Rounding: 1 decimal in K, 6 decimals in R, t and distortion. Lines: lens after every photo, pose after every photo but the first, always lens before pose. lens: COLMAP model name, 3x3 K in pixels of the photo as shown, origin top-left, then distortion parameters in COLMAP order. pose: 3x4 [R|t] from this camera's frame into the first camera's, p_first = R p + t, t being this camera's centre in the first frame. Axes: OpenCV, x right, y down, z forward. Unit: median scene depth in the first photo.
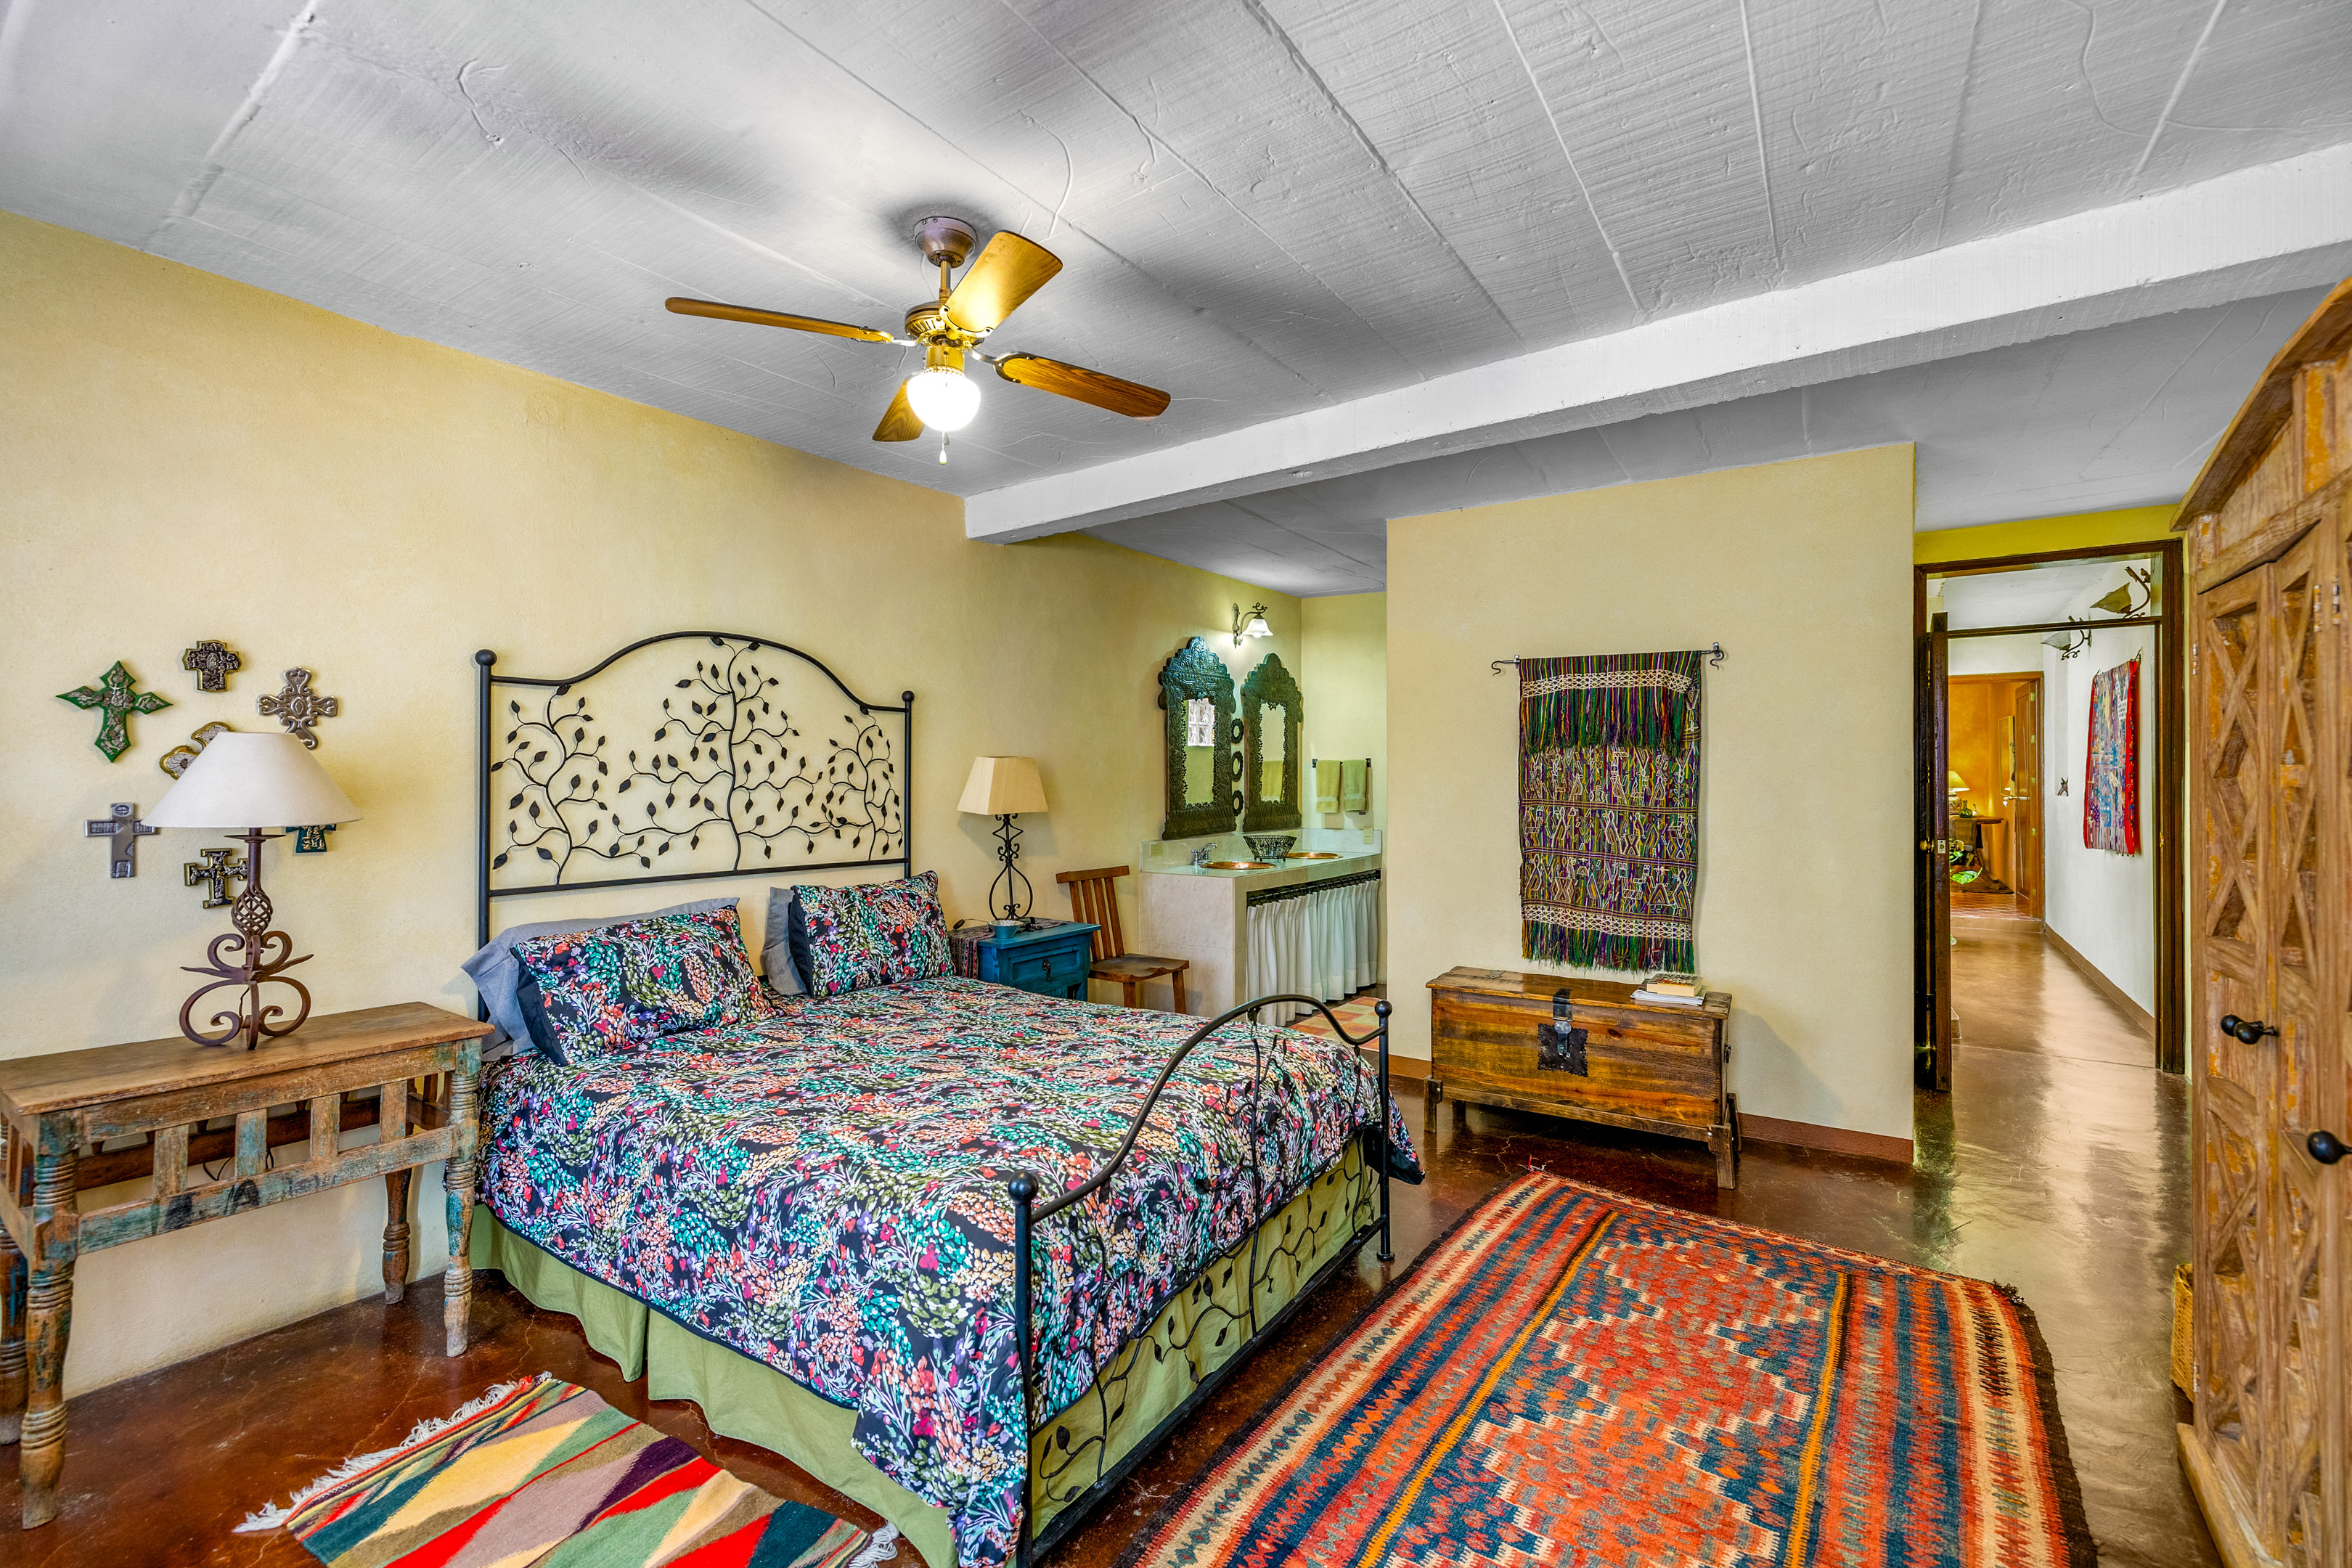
lens RADIAL K [[986.1, 0, 1165.8], [0, 986.1, 767.9], [0, 0, 1]] dist [0.000106, -0.000118]
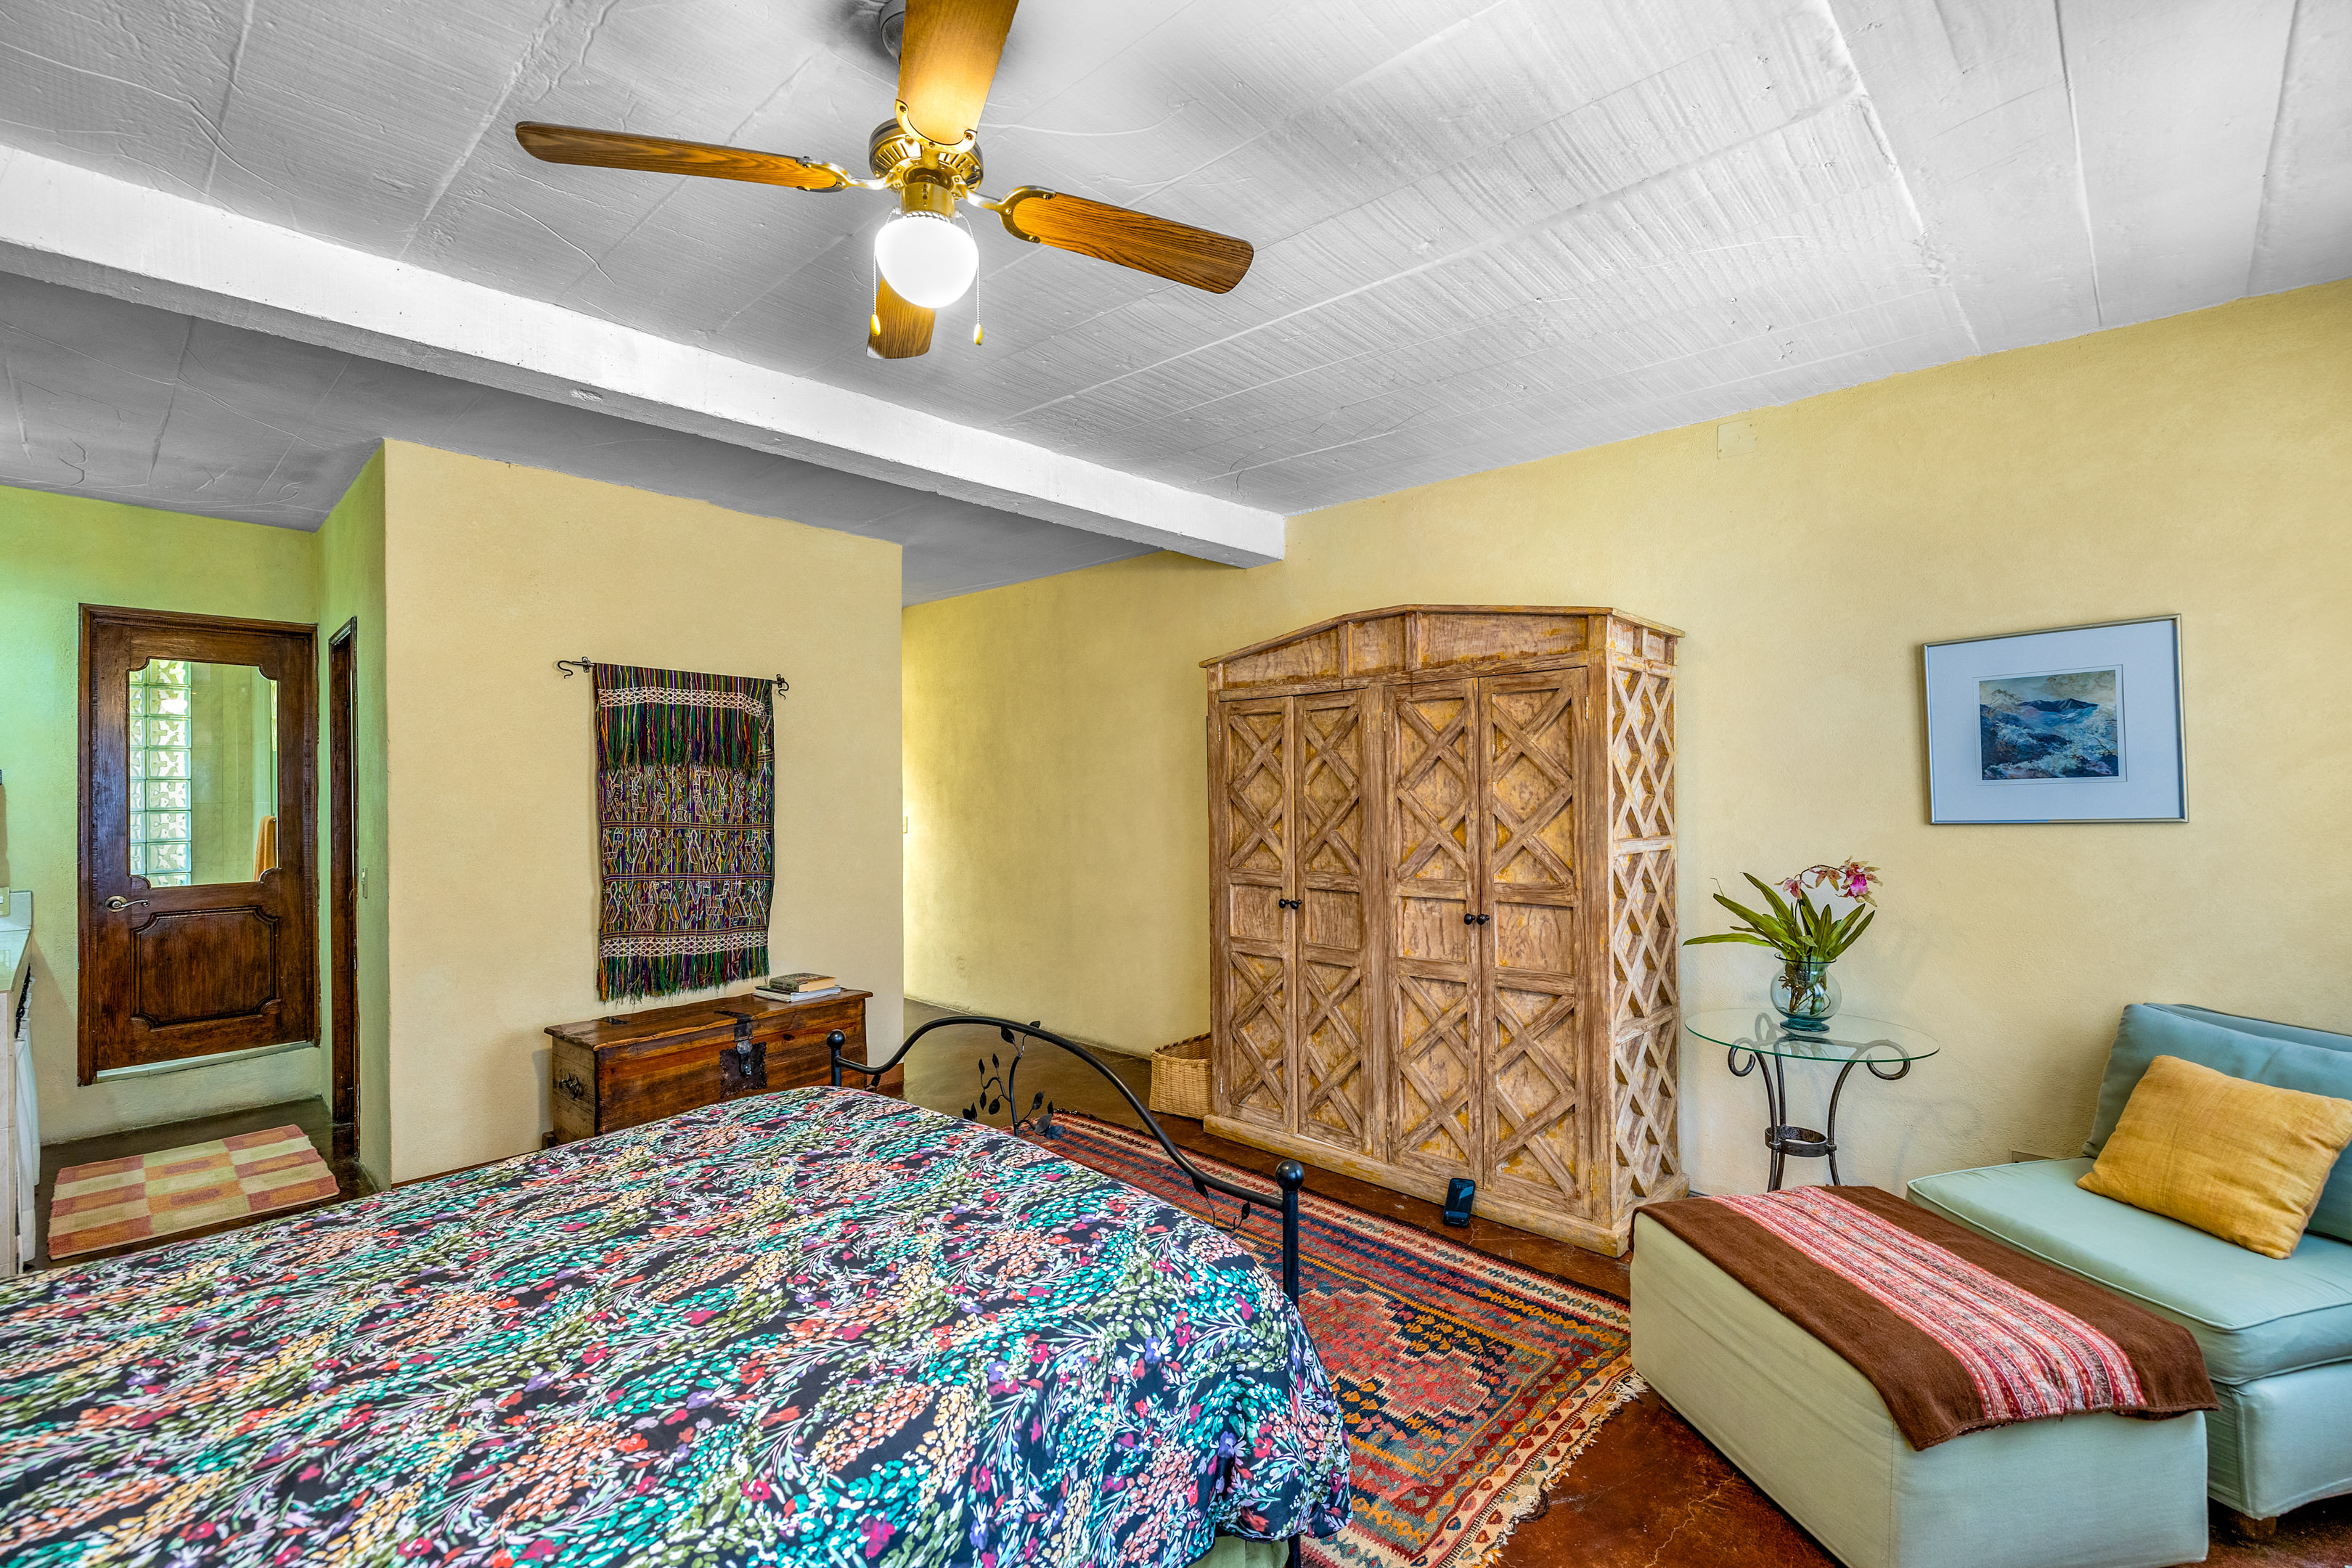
lens RADIAL K [[1009.9, 0, 1175.2], [0, 1009.9, 790.7], [0, 0, 1]] dist [0.001211, 0.000100]
pose [[0.135316, -0.000241, 0.990803, -0.553378], [0.000360, 1.000000, 0.000194, 0.004600], [-0.990802, 0.000330, 0.135316, 0.434656]]
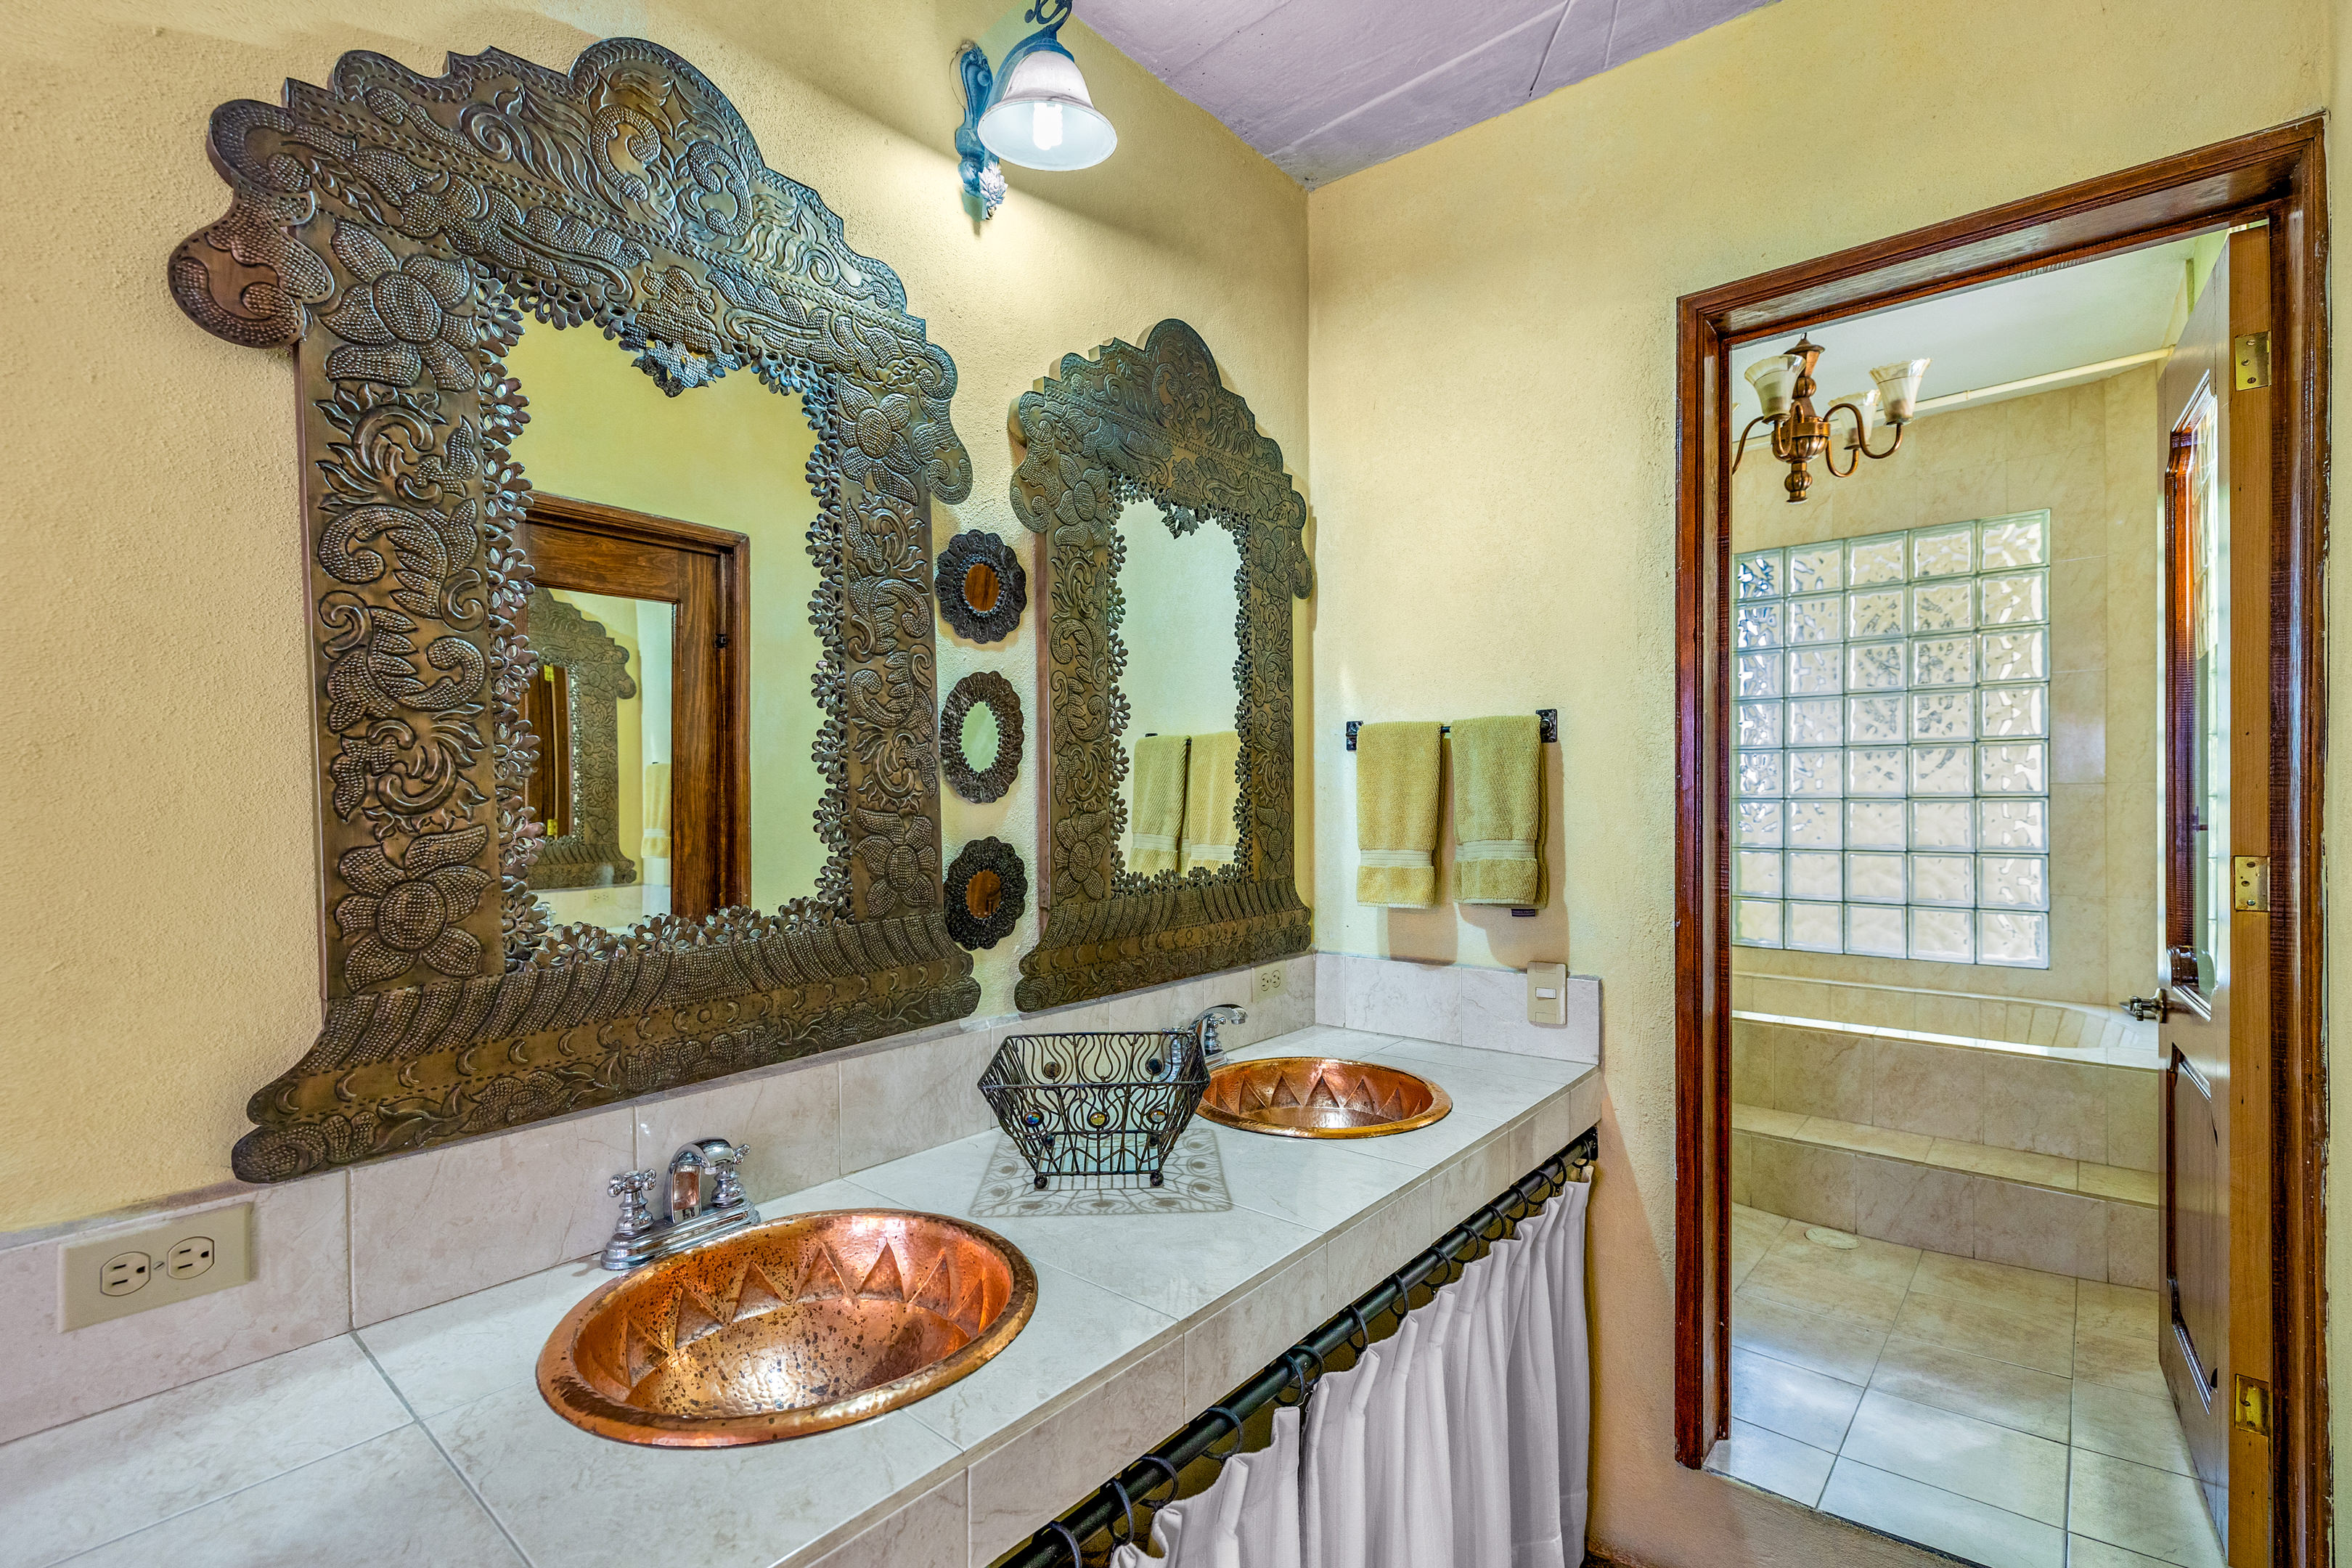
lens RADIAL K [[1009.9, 0, 1175.2], [0, 1009.9, 790.7], [0, 0, 1]] dist [0.001211, 0.000100]
pose [[0.994316, -0.008694, -0.106113, 0.252254], [0.009775, 0.999906, 0.009666, 0.016240], [0.106019, -0.010649, 0.994307, 1.350269]]
